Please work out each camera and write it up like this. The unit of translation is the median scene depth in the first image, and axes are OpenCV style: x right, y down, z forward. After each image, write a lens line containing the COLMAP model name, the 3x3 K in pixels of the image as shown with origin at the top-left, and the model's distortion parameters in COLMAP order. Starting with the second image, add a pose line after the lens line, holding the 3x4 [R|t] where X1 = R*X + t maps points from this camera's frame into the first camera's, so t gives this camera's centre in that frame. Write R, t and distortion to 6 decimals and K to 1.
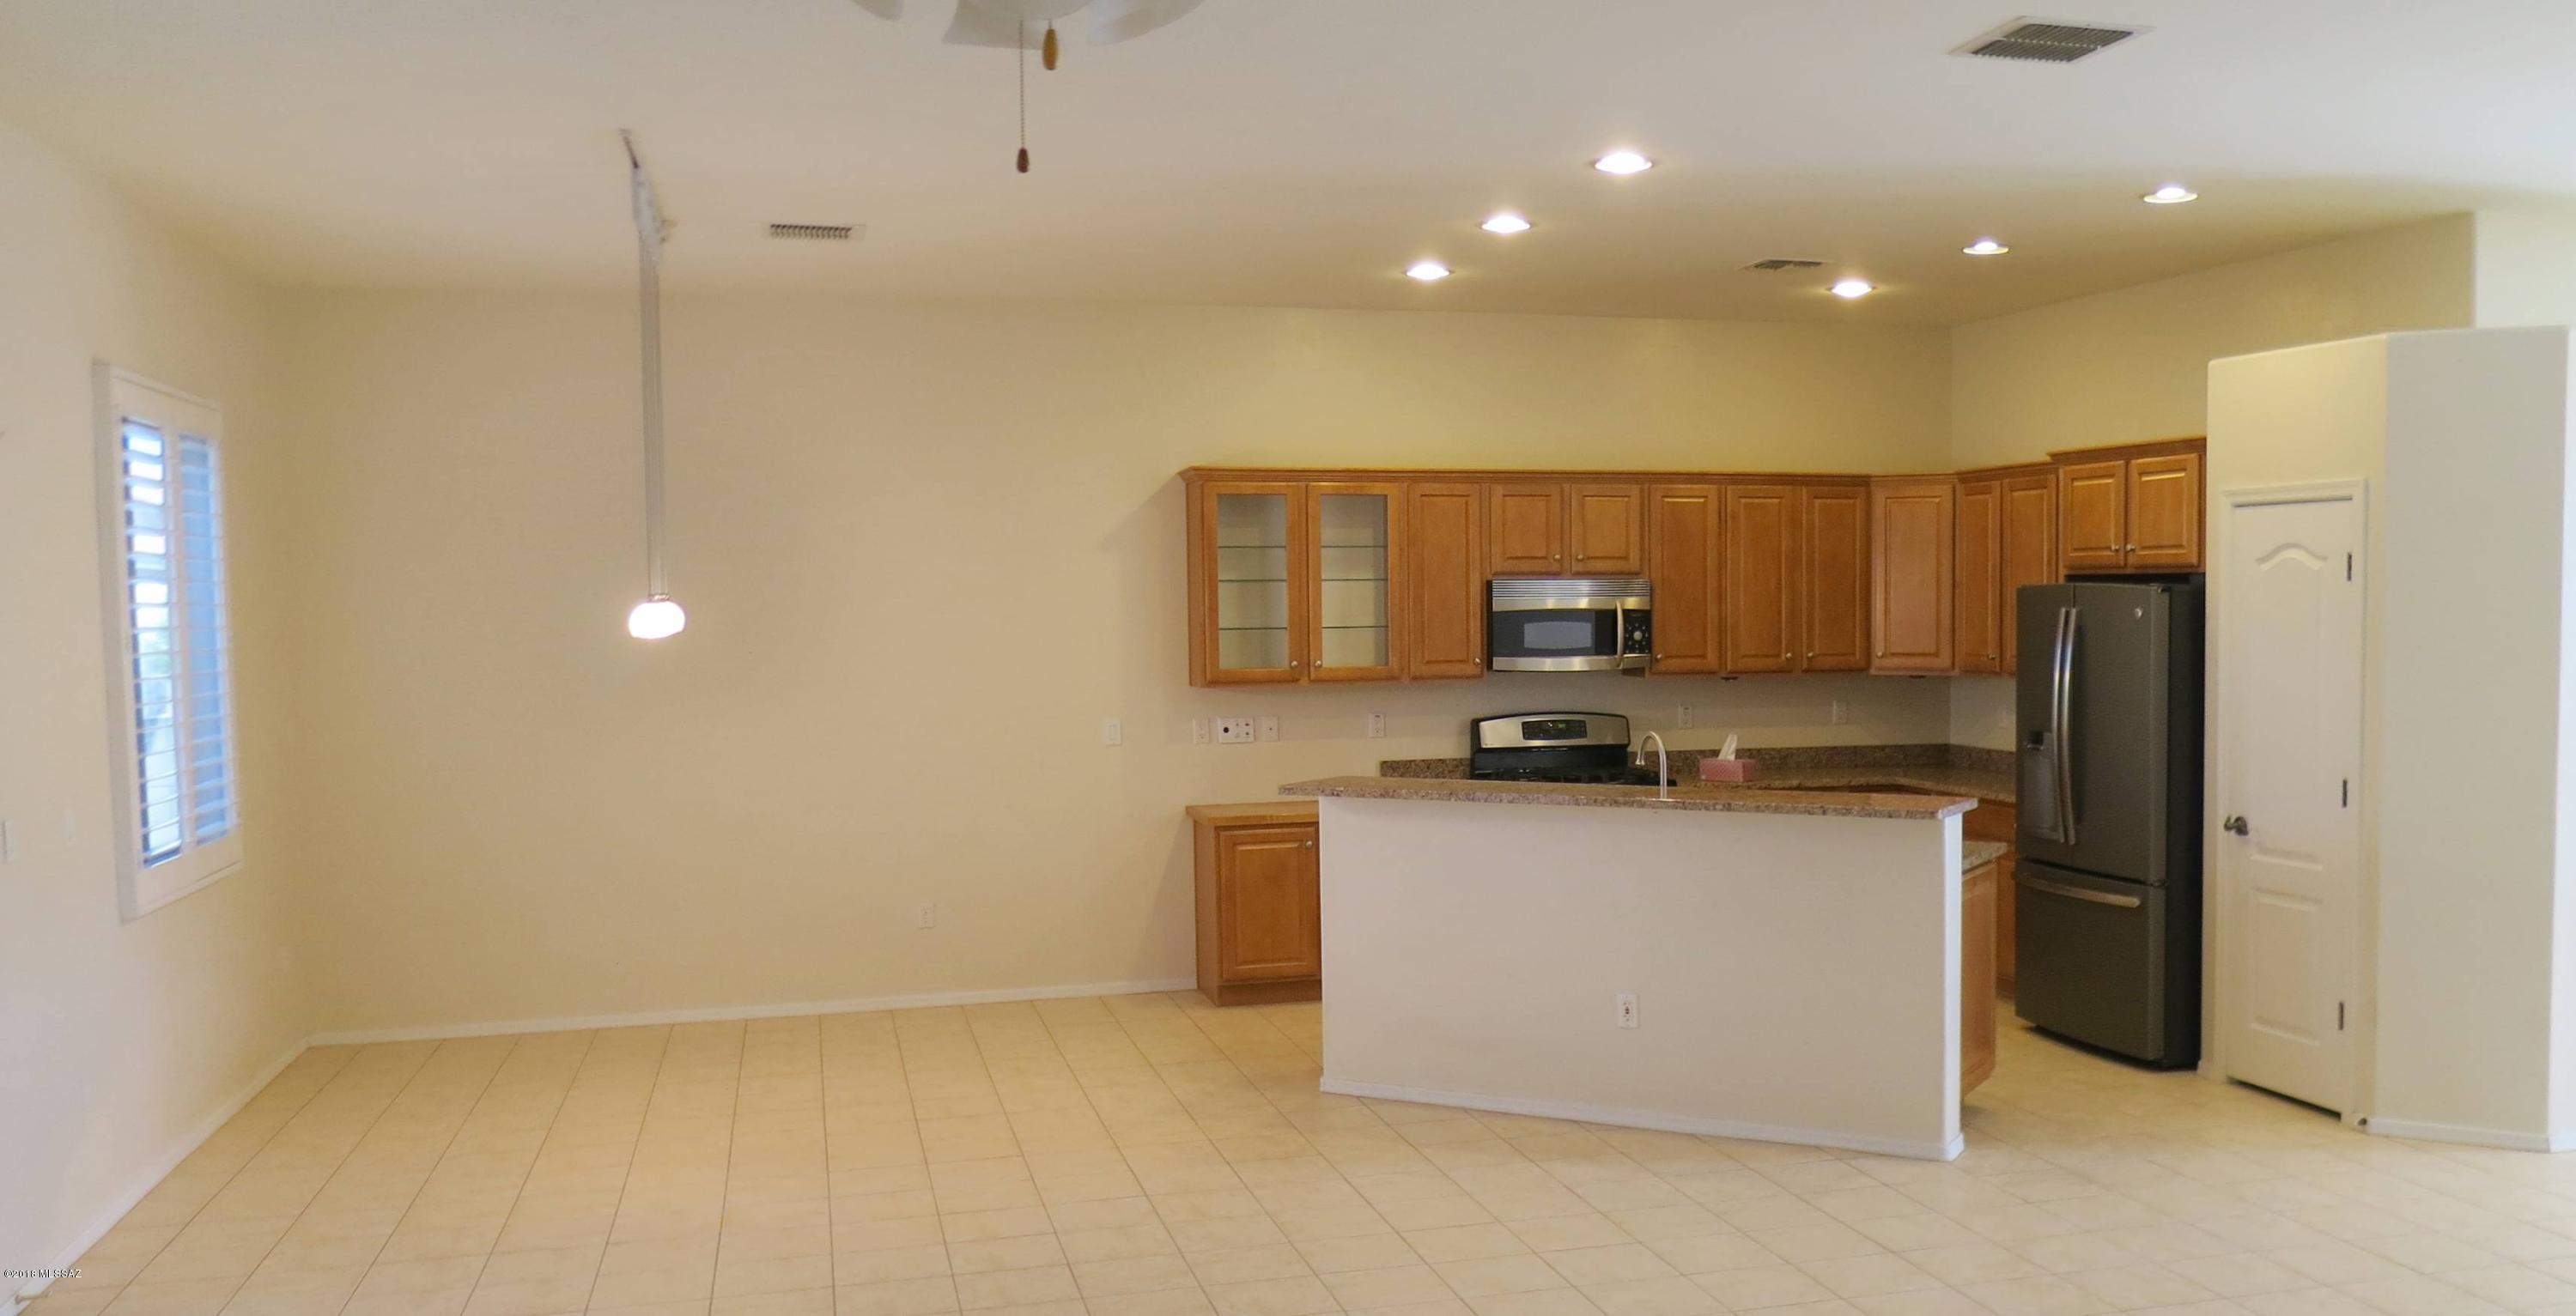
lens RADIAL K [[2226.9, 0, 1288.0], [0, 2226.9, 658.0], [0, 0, 1]] dist [-0.000098, -0.000630]
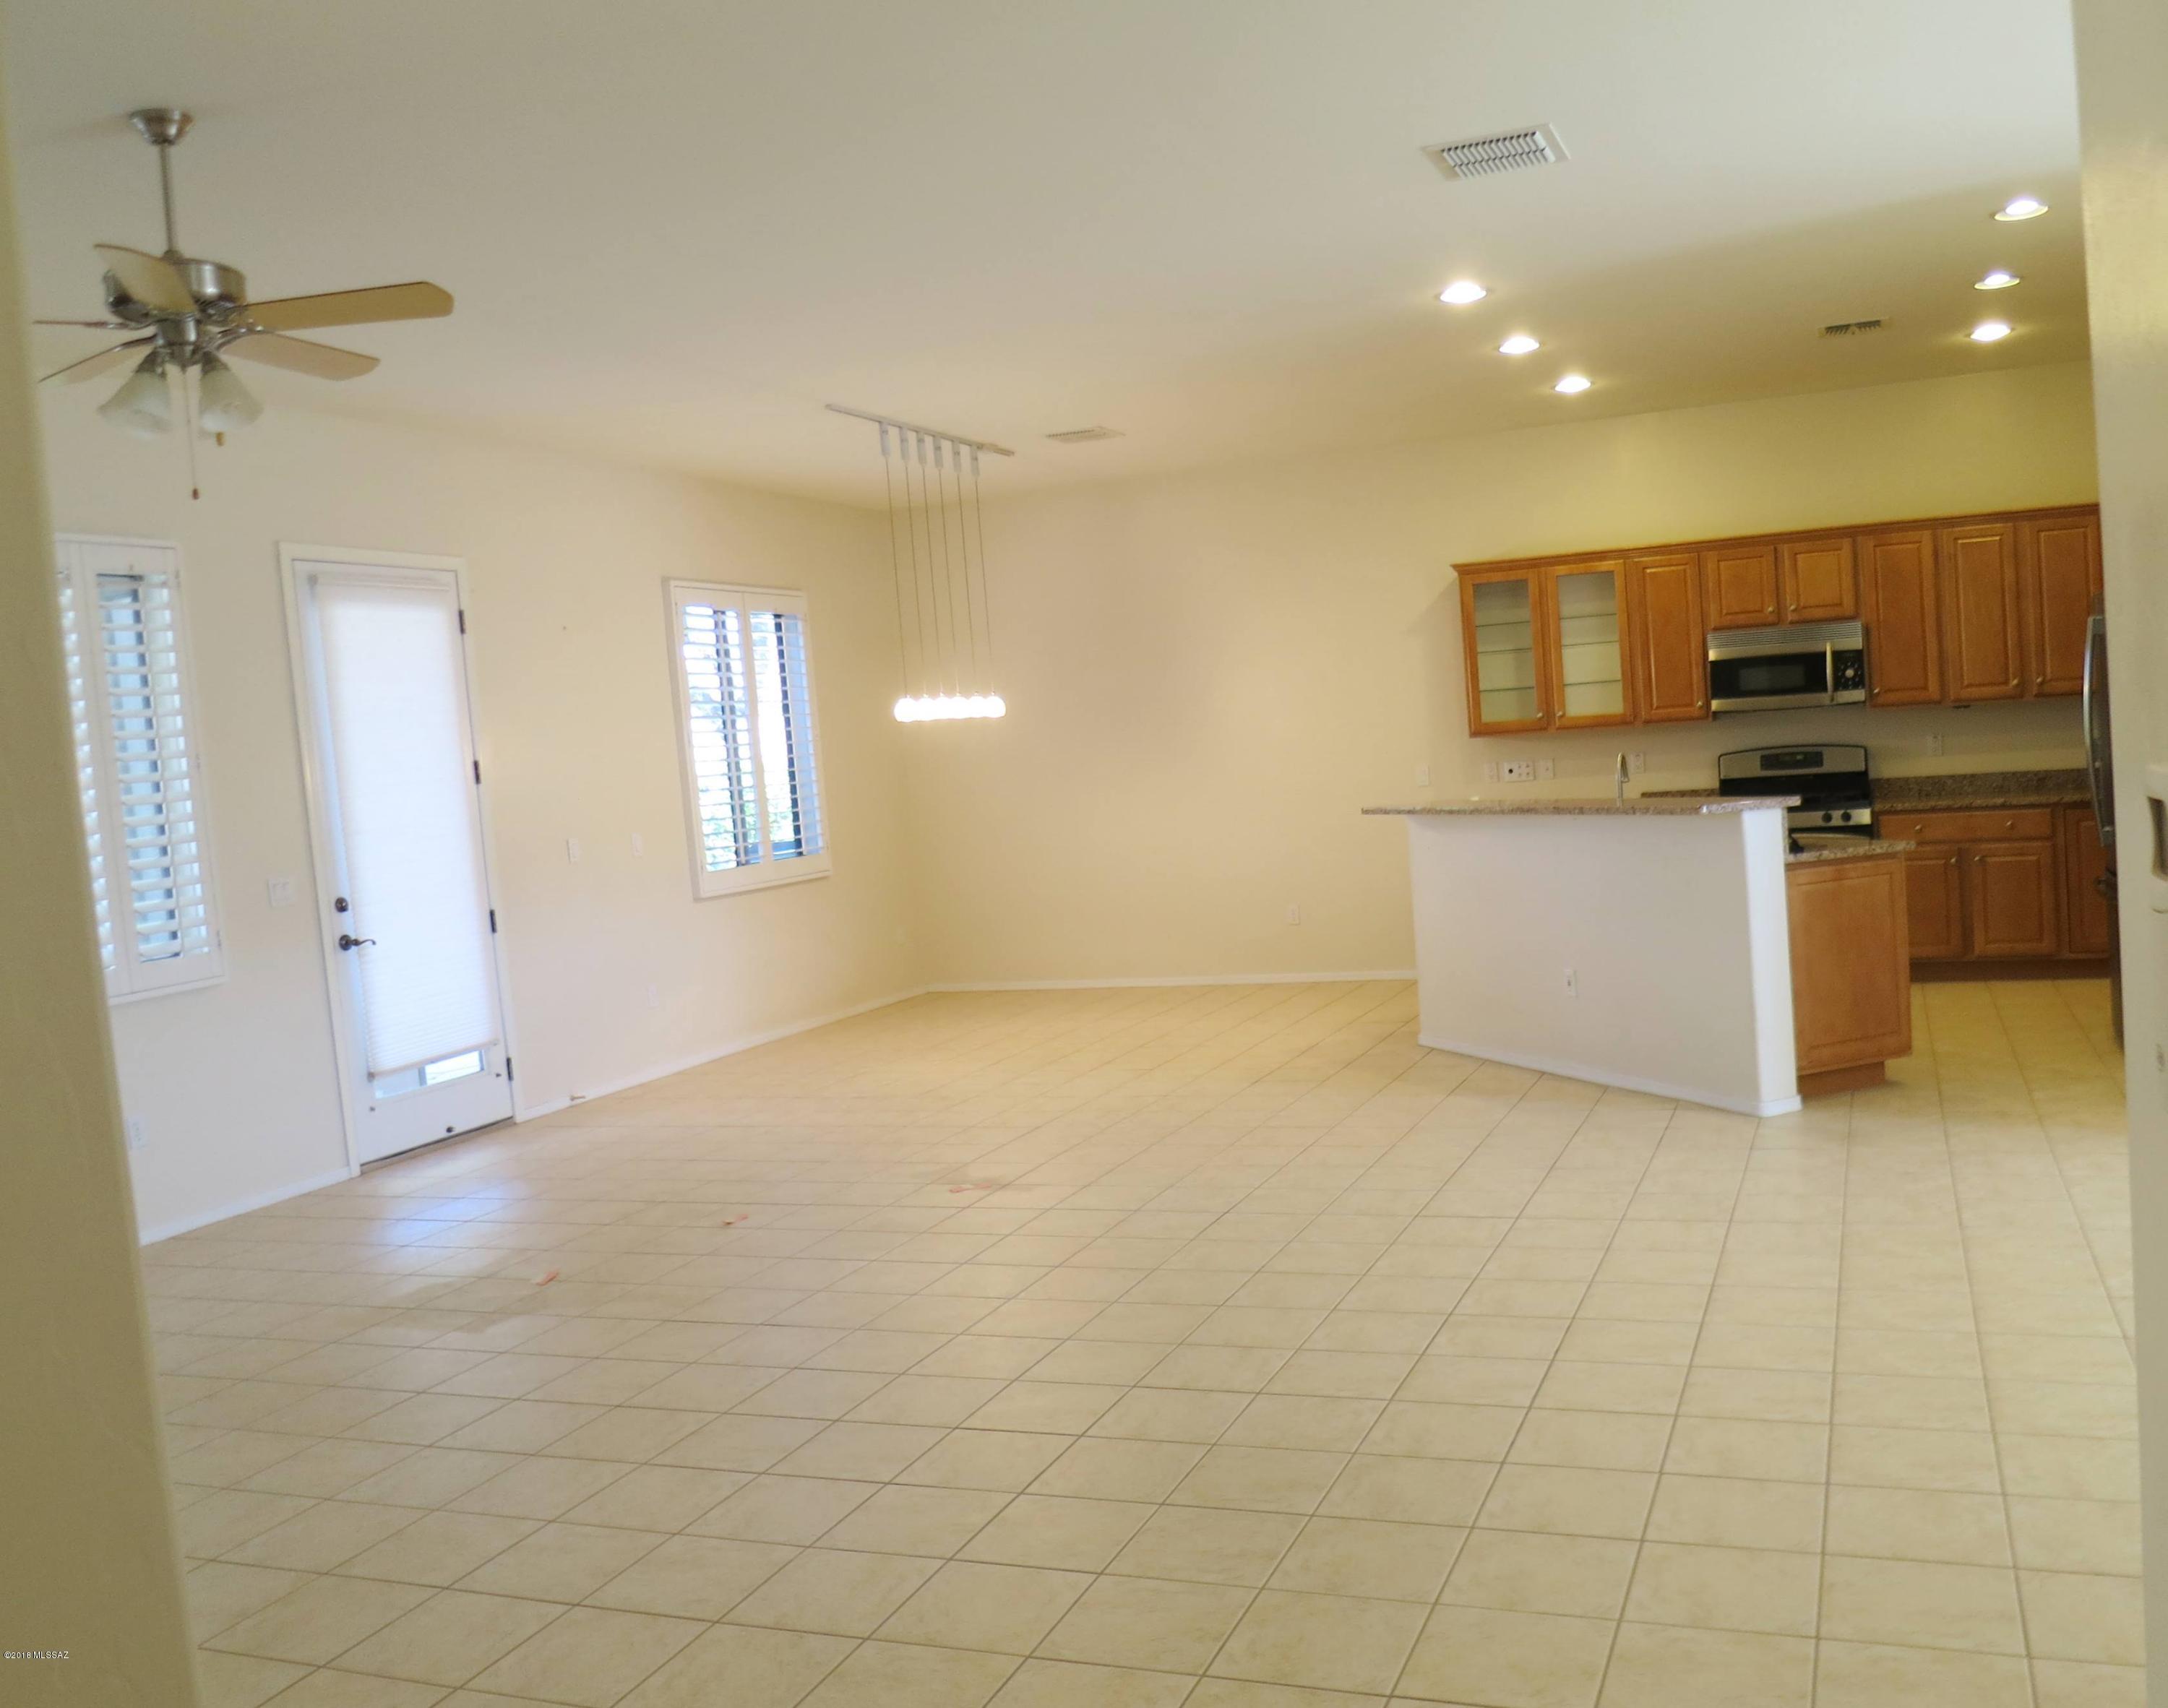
lens RADIAL K [[1909.6, 0, 1084.0], [0, 1909.6, 854.0], [0, 0, 1]] dist [0.064242, -0.002578]
pose [[0.805930, -0.007974, -0.591957, 0.420455], [0.044557, 0.997890, 0.047221, 0.017500], [0.590332, -0.064433, 0.804585, -0.012227]]
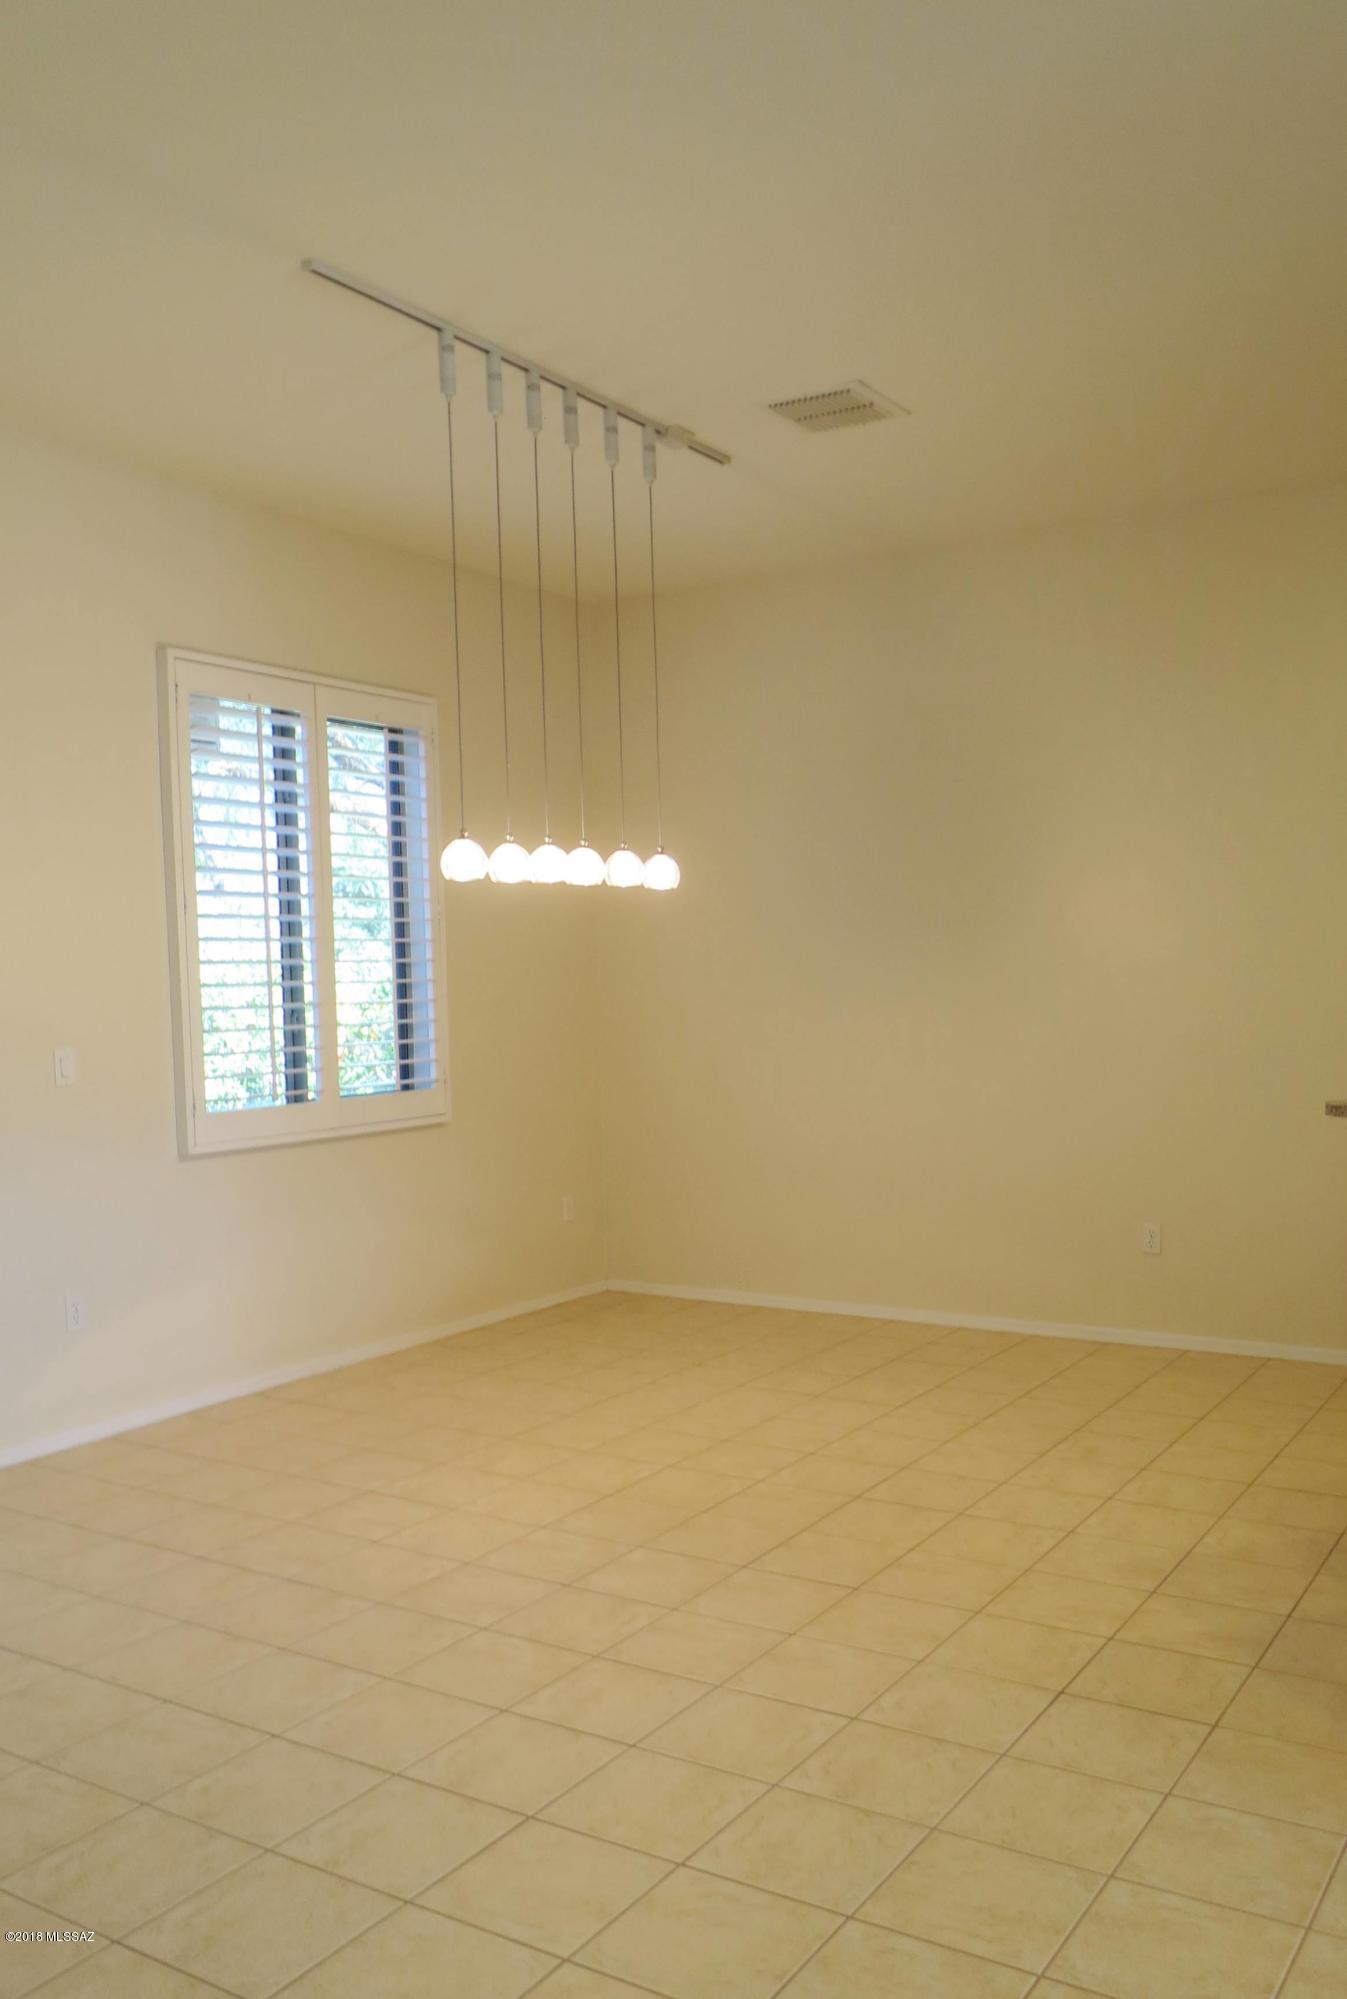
lens RADIAL K [[1640.6, 0, 682.1], [0, 1640.6, 1063.2], [0, 0, 1]] dist [-0.066353, 0.003005]
pose [[0.697421, 0.045722, -0.715201, 0.152906], [-0.013375, 0.998619, 0.050799, 0.019181], [0.716537, -0.025863, 0.697070, 0.432574]]
